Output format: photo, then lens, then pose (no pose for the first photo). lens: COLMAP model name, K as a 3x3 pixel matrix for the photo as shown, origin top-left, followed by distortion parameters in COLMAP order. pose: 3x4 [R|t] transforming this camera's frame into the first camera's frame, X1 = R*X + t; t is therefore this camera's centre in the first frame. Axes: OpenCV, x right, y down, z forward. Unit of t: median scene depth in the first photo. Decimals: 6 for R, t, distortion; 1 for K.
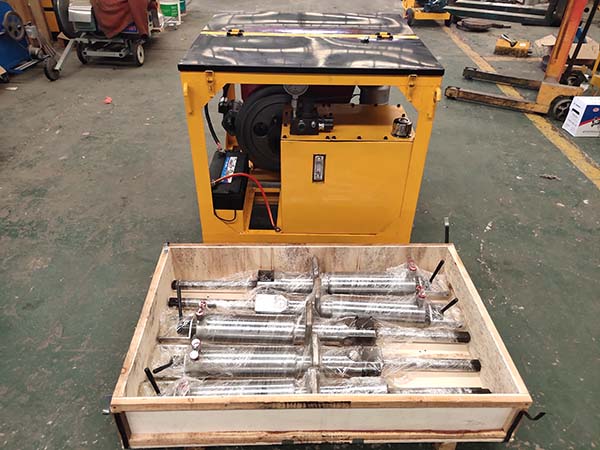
lens RADIAL K [[455.2, 0, 297.6], [0, 455.2, 223.2], [0, 0, 1]] dist [0.039464, -0.019526]
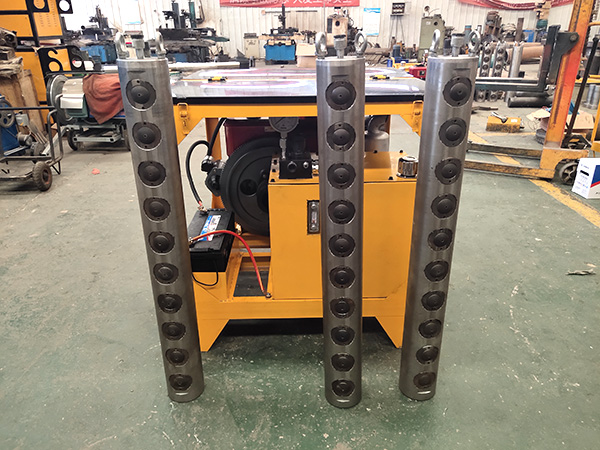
lens RADIAL K [[455.2, 0, 297.8], [0, 455.2, 225.5], [0, 0, 1]] dist [0.039464, -0.019526]
pose [[0.999498, -0.031124, 0.005917, 0.008124], [0.031678, 0.978984, -0.201462, 0.048902], [0.000477, 0.201548, 0.979479, 0.132649]]
